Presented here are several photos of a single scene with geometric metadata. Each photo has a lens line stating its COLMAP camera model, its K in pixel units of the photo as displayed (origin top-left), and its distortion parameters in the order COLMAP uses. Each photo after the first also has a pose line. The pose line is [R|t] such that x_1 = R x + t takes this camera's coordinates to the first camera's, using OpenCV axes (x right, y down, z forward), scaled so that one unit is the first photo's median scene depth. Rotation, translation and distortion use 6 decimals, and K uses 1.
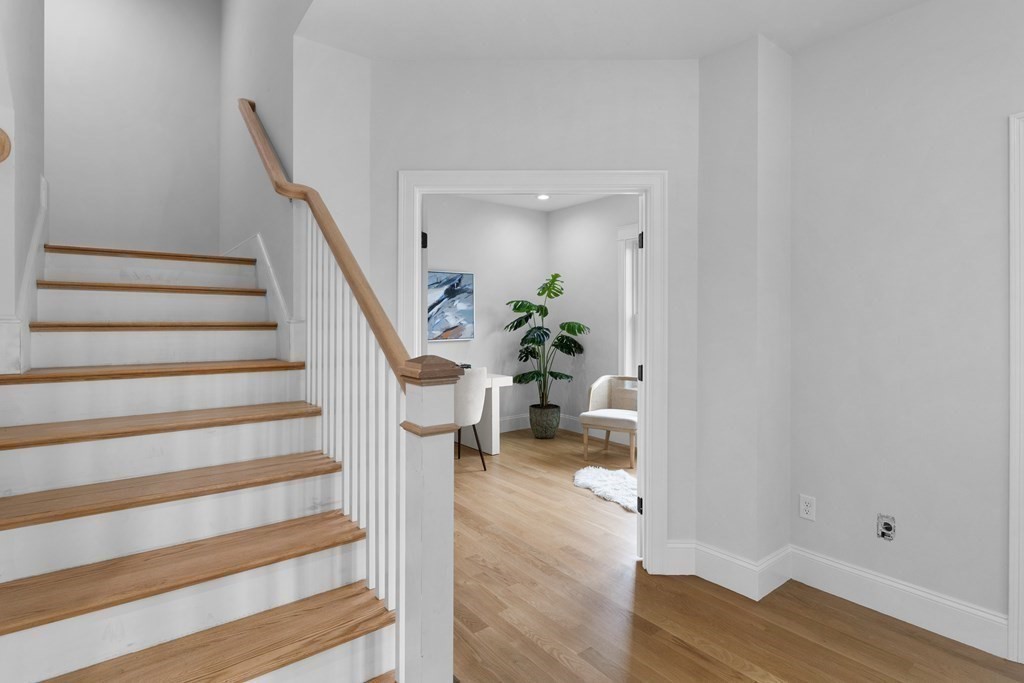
lens RADIAL K [[499.8, 0, 504.3], [0, 499.8, 327.0], [0, 0, 1]] dist [0.002172, -0.001205]
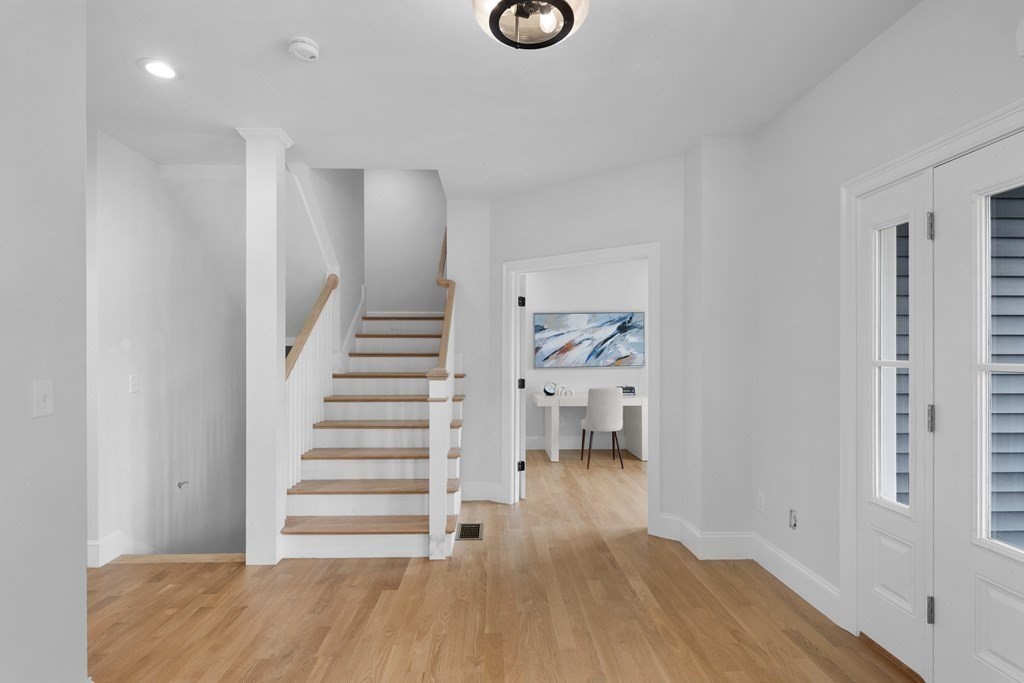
lens RADIAL K [[515.7, 0, 507.2], [0, 515.7, 353.6], [0, 0, 1]] dist [0.001106, -0.000272]
pose [[0.810926, 0.001519, -0.585146, 0.411497], [-0.004824, 0.999980, -0.004089, -0.000165], [0.585128, 0.006139, 0.810918, -0.201944]]
